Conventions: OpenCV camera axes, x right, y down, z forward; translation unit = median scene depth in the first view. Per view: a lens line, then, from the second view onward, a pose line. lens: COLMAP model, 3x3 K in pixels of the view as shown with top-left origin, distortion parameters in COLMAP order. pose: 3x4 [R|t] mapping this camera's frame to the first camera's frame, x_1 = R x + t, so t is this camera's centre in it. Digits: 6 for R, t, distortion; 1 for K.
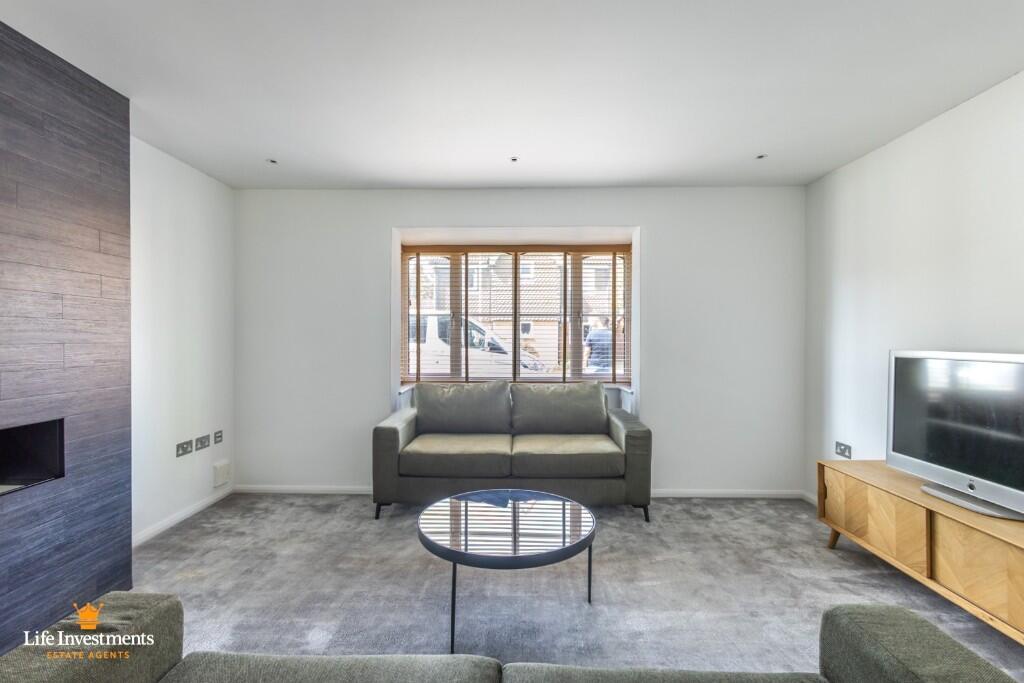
lens RADIAL K [[467.0, 0, 510.0], [0, 467.0, 337.1], [0, 0, 1]] dist [0.004142, -0.002484]
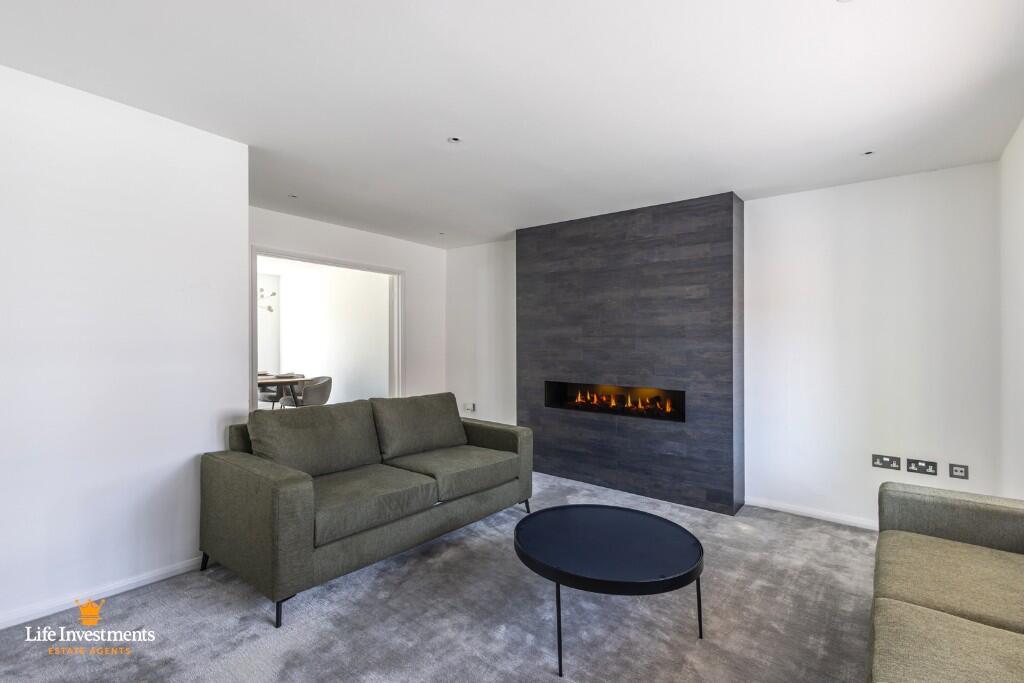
lens RADIAL K [[467.0, 0, 504.5], [0, 467.0, 344.0], [0, 0, 1]] dist [0.004142, -0.002484]
pose [[-0.610327, -0.008315, -0.792106, 0.585289], [-0.012653, 0.999920, -0.000747, -0.004042], [0.792048, 0.009567, -0.610383, 0.935410]]
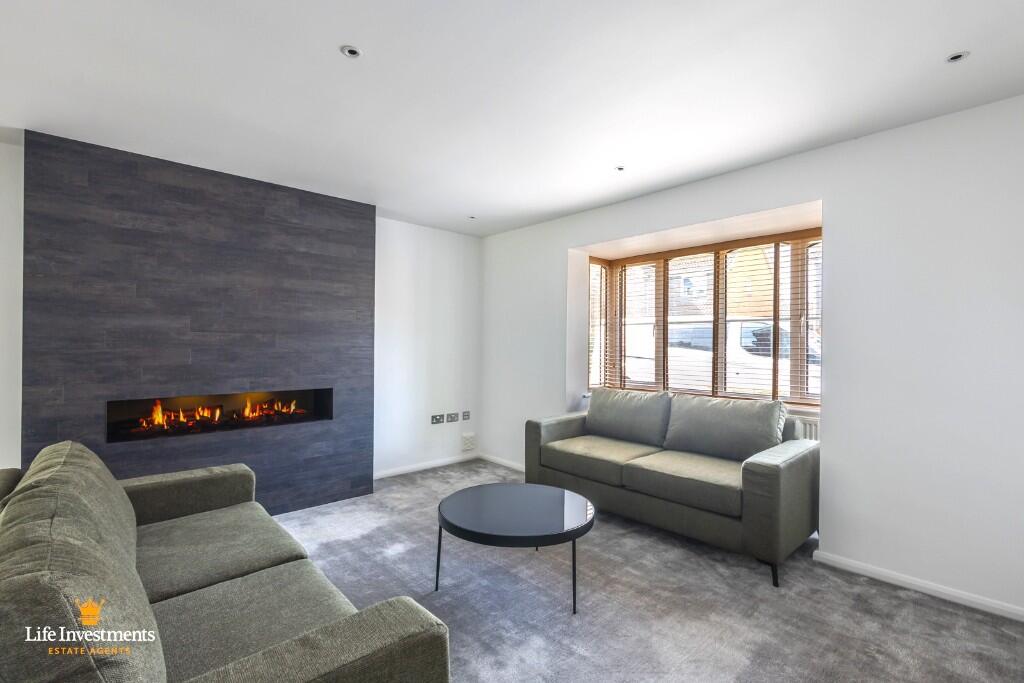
lens RADIAL K [[467.0, 0, 512.7], [0, 467.0, 337.1], [0, 0, 1]] dist [0.004142, -0.002484]
pose [[0.686321, -0.007841, -0.727256, 0.542964], [-0.003464, 0.999895, -0.014049, -0.004886], [0.727290, 0.012161, 0.686222, 0.141087]]
